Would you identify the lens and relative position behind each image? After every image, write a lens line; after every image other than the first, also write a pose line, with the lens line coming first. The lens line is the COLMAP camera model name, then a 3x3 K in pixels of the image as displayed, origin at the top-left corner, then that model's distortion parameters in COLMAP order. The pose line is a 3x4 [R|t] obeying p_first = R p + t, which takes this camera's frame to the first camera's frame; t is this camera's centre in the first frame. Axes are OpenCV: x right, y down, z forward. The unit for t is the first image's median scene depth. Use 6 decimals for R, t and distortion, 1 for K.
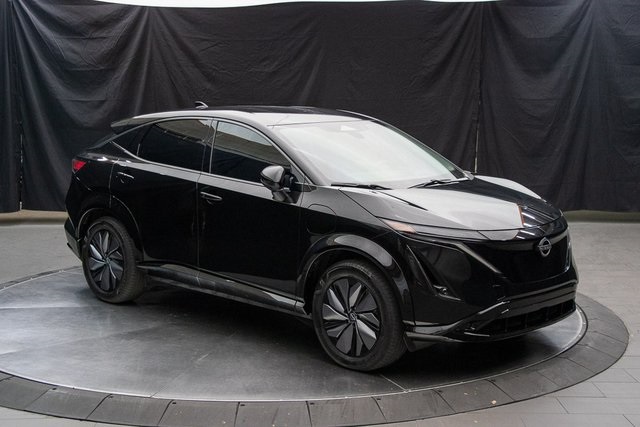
lens RADIAL K [[981.5, 0, 320.4], [0, 981.5, 214.7], [0, 0, 1]] dist [0.159769, 0.000000]
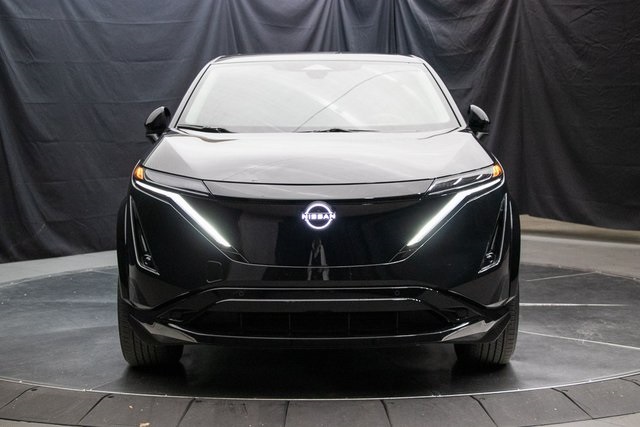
lens RADIAL K [[1055.0, 0, 314.8], [0, 1055.0, 207.7], [0, 0, 1]] dist [0.185903, 0.000000]
pose [[0.701924, 0.051849, -0.710362, 0.356802], [-0.093546, 0.995418, -0.019780, 0.020583], [0.706082, 0.080336, 0.703558, 0.257926]]
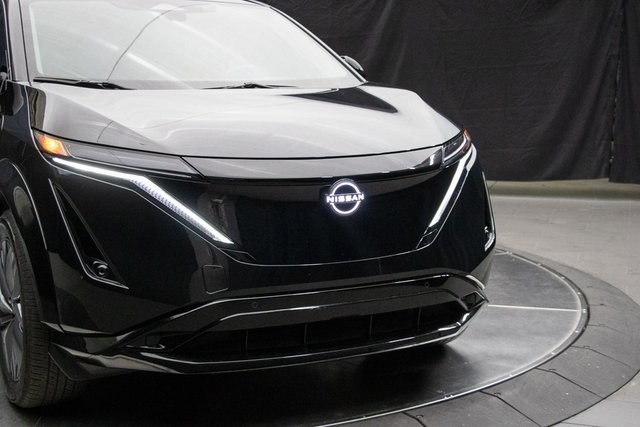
lens RADIAL K [[981.5, 0, 318.6], [0, 981.5, 214.0], [0, 0, 1]] dist [0.159769, 0.000000]
pose [[0.947421, 0.043532, -0.317014, 0.187338], [-0.042195, 0.999048, 0.011085, 0.018044], [0.317195, 0.002874, 0.948356, 0.259217]]
